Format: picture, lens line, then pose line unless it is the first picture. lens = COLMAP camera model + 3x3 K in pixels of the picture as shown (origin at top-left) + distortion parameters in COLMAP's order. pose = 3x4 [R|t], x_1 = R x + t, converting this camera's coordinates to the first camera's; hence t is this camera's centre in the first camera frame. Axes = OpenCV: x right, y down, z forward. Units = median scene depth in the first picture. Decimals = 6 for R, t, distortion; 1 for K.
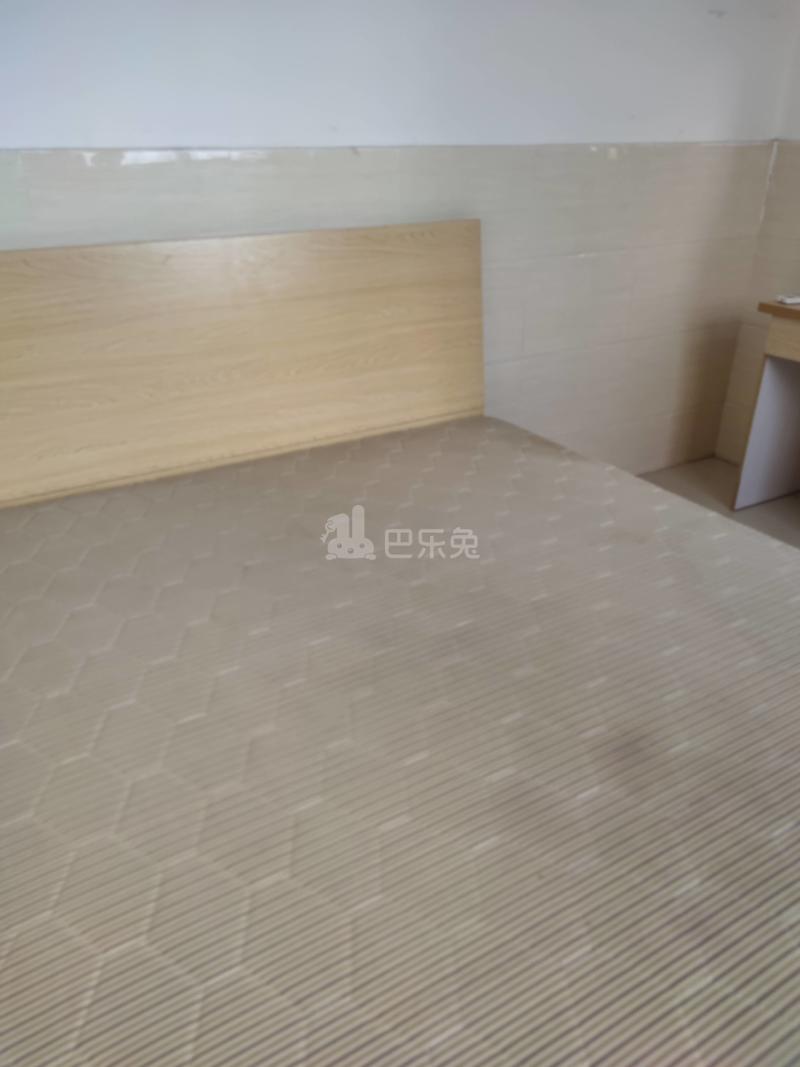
lens RADIAL K [[749.9, 0, 392.1], [0, 749.9, 563.7], [0, 0, 1]] dist [0.057195, -0.003382]
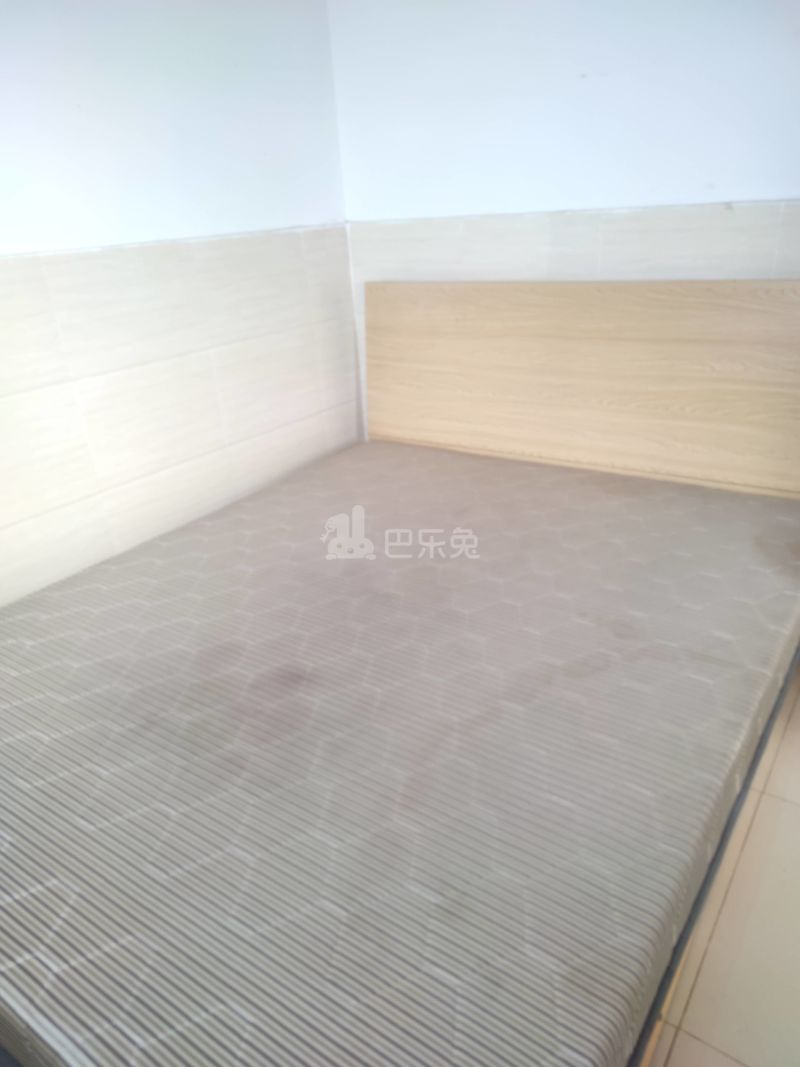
lens RADIAL K [[749.9, 0, 392.1], [0, 749.9, 563.7], [0, 0, 1]] dist [0.057195, -0.003382]
pose [[0.422841, 0.387474, -0.819188, 0.751026], [-0.387348, 0.894516, 0.223166, -0.166592], [0.819248, 0.222947, 0.528325, 0.197089]]
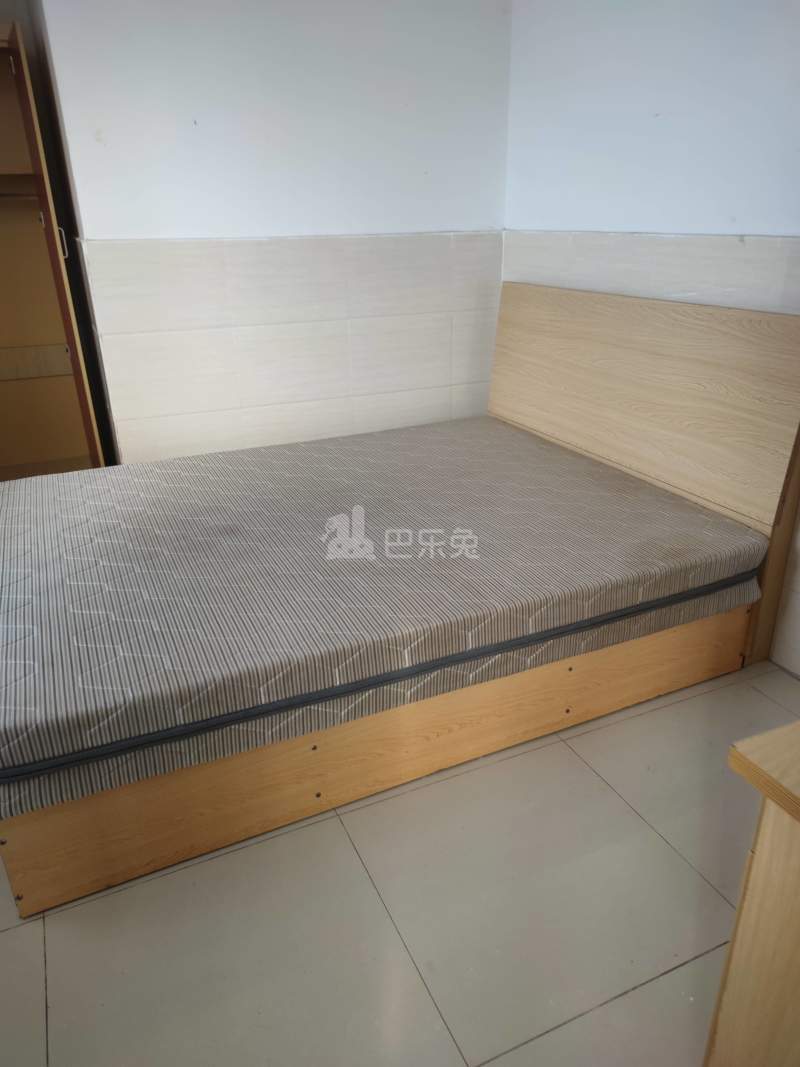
lens RADIAL K [[749.9, 0, 392.1], [0, 749.9, 563.7], [0, 0, 1]] dist [0.057195, -0.003382]
pose [[-0.095378, 0.437117, -0.894333, 1.129121], [-0.464430, 0.775112, 0.428376, -0.405401], [0.880459, 0.456213, 0.129082, 0.611683]]
